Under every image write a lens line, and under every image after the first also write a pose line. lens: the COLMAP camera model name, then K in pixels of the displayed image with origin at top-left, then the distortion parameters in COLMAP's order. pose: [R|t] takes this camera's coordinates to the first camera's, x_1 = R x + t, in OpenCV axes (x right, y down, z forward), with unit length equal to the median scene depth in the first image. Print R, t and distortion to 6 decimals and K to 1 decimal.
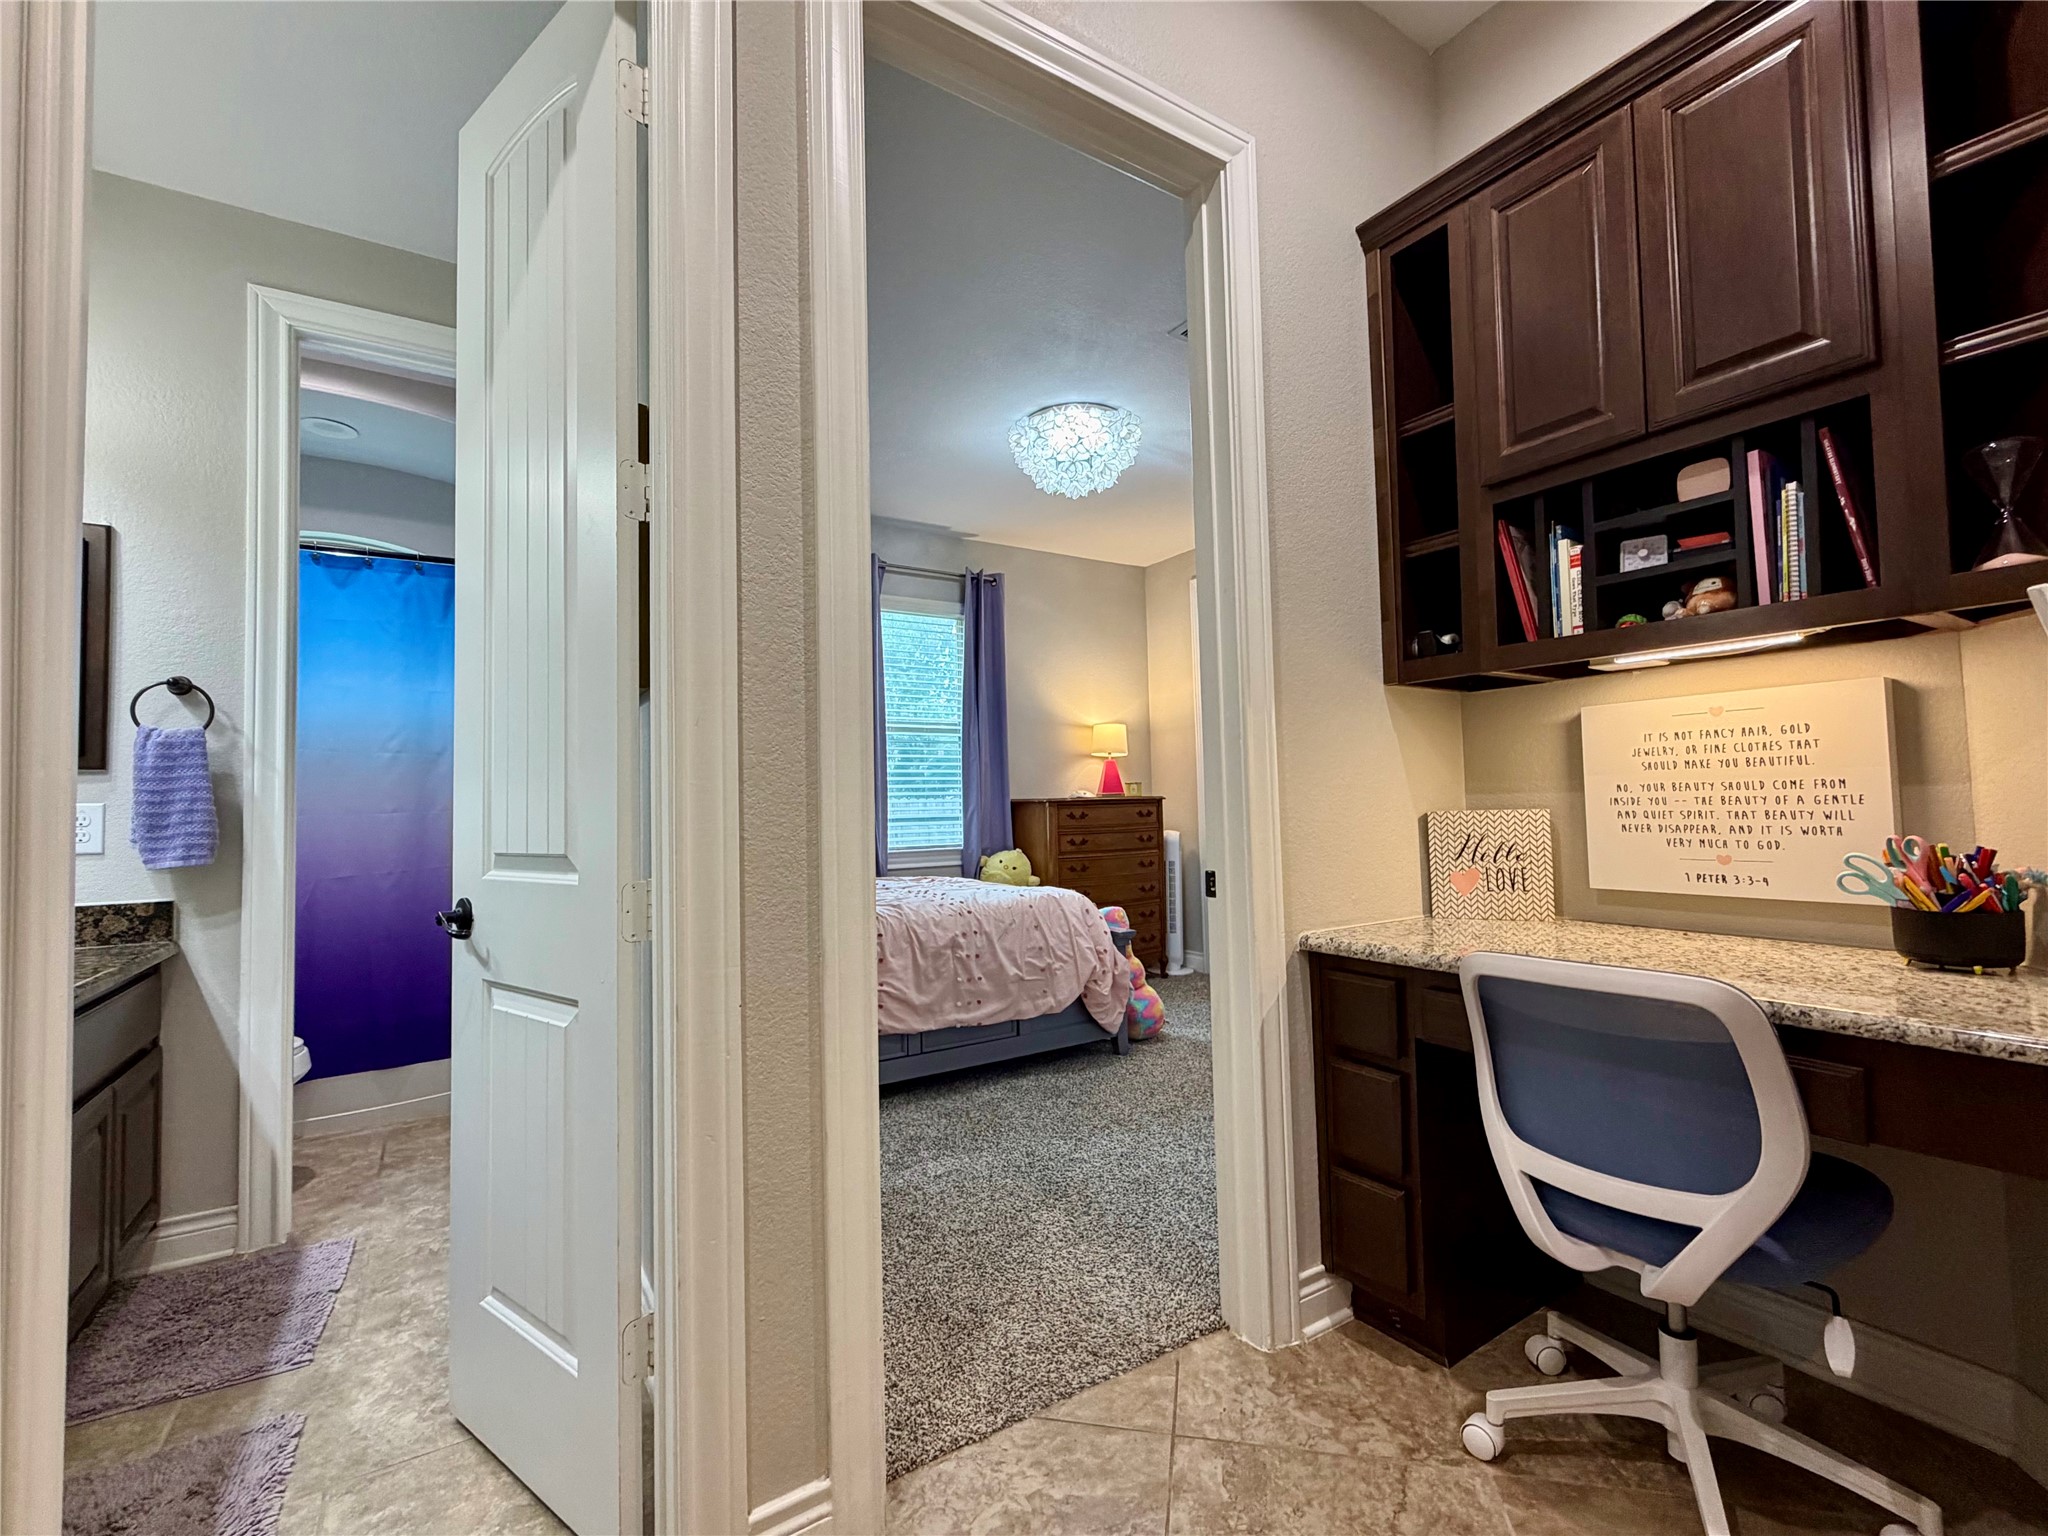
lens RADIAL K [[903.1, 0, 1019.2], [0, 903.1, 773.0], [0, 0, 1]] dist [-0.001281, 0.000411]
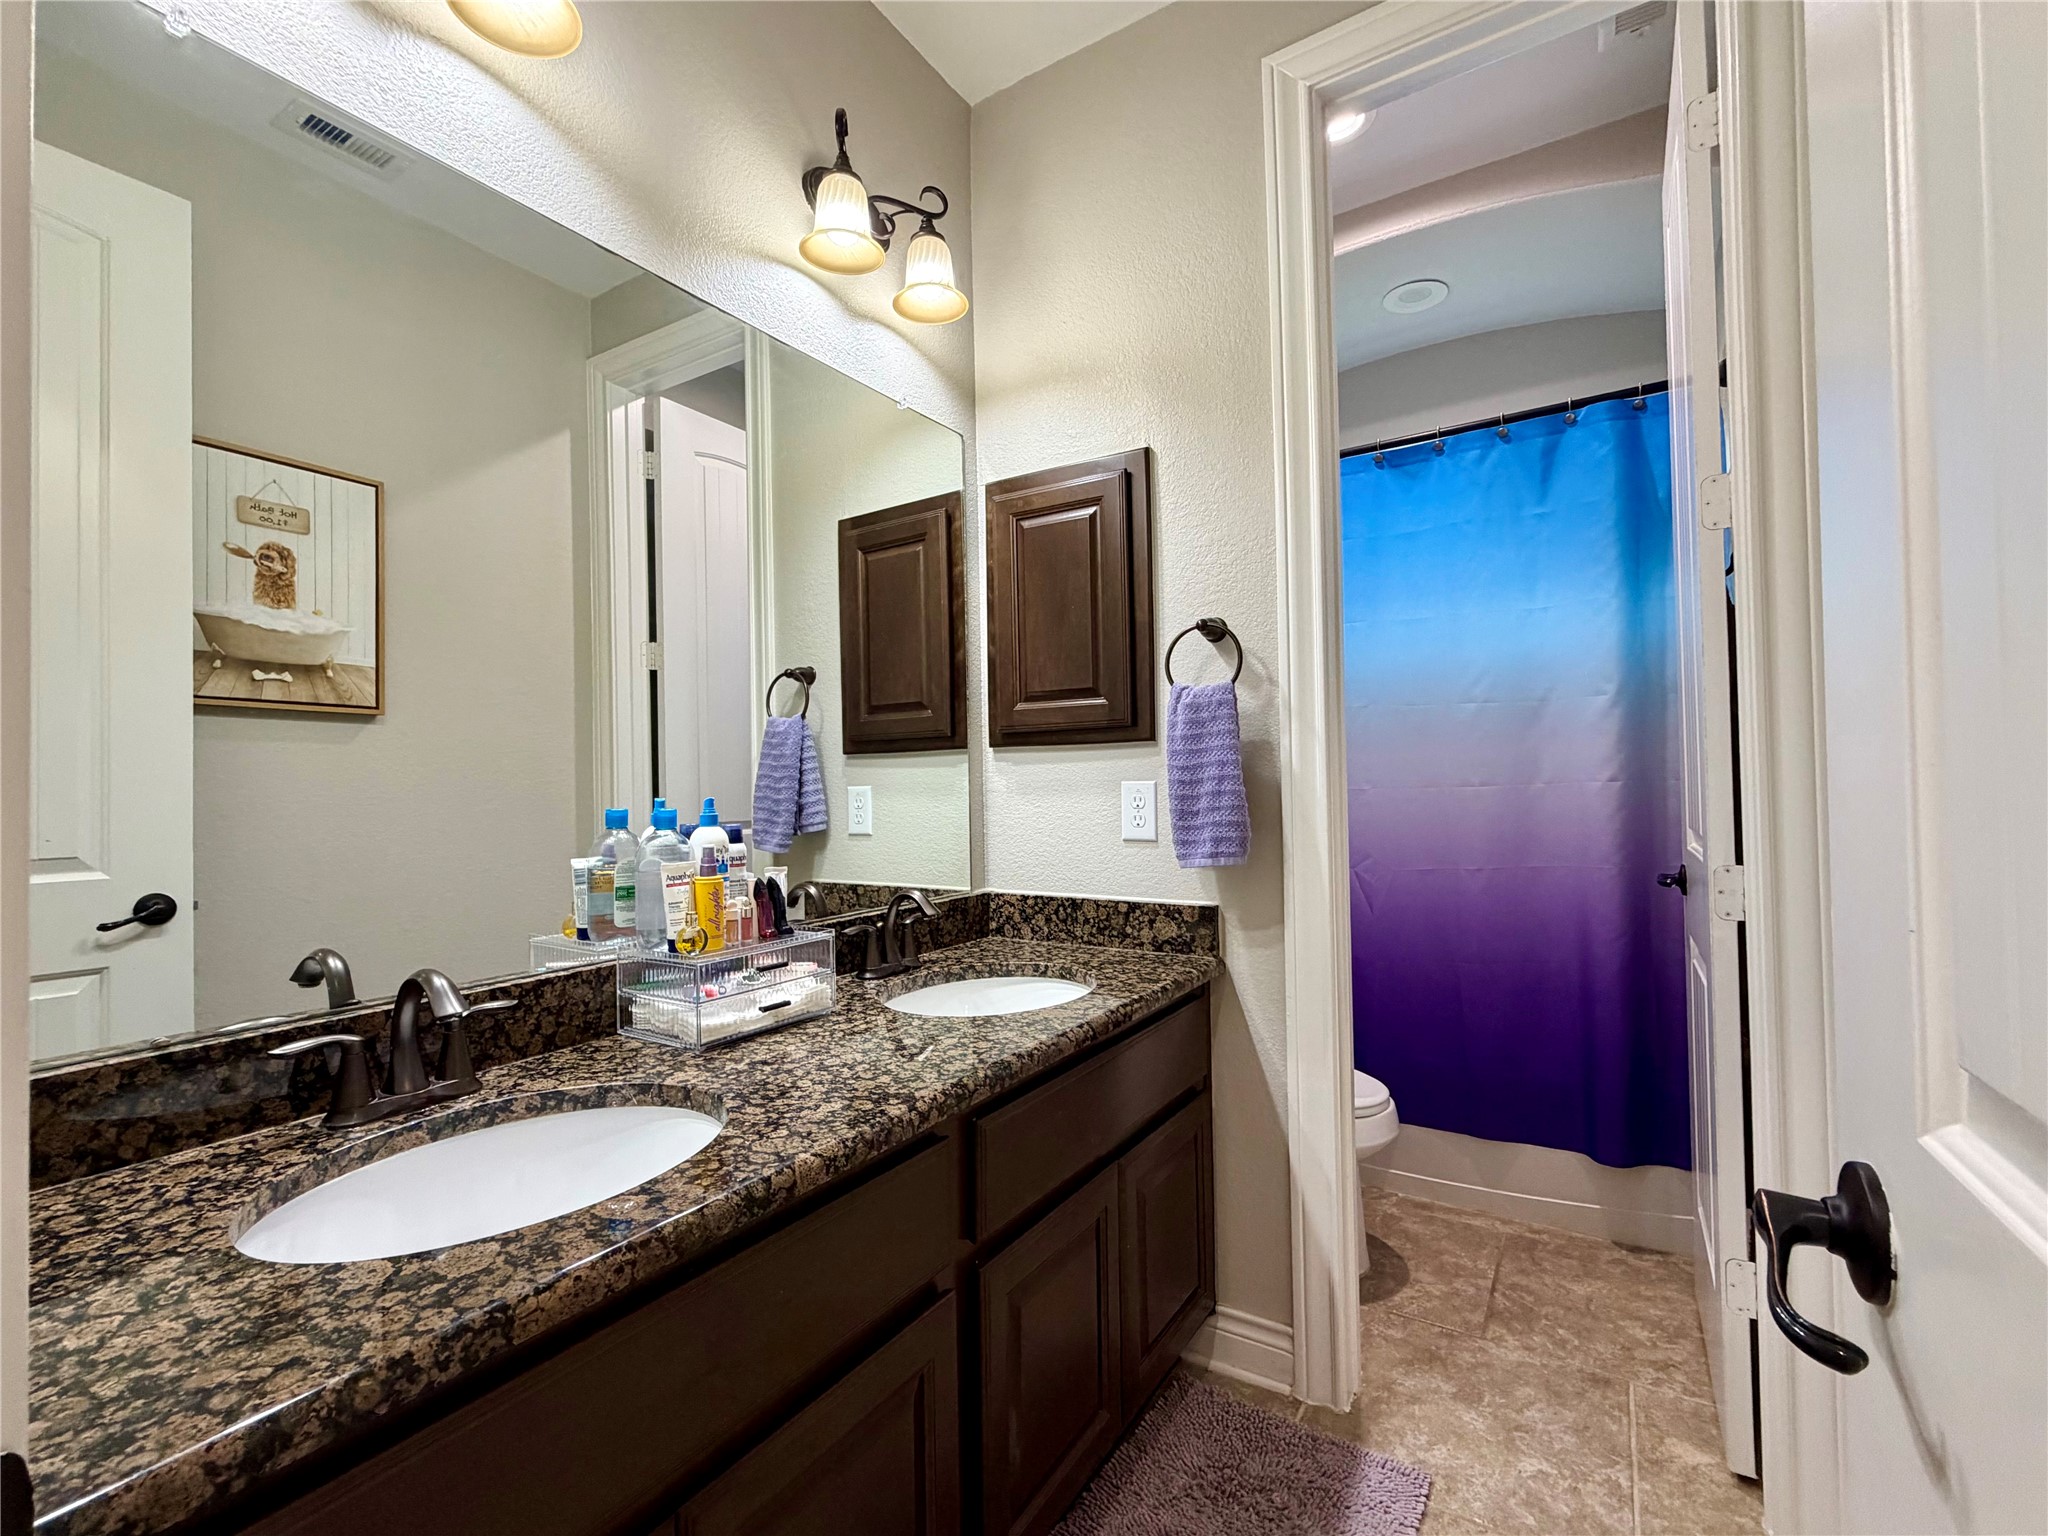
lens RADIAL K [[903.1, 0, 1018.9], [0, 903.1, 767.6], [0, 0, 1]] dist [-0.001281, 0.000411]
pose [[0.411874, -0.000684, -0.911241, -0.294666], [0.045977, 0.998742, 0.020032, -0.001383], [0.910080, -0.050147, 0.411387, 0.527060]]
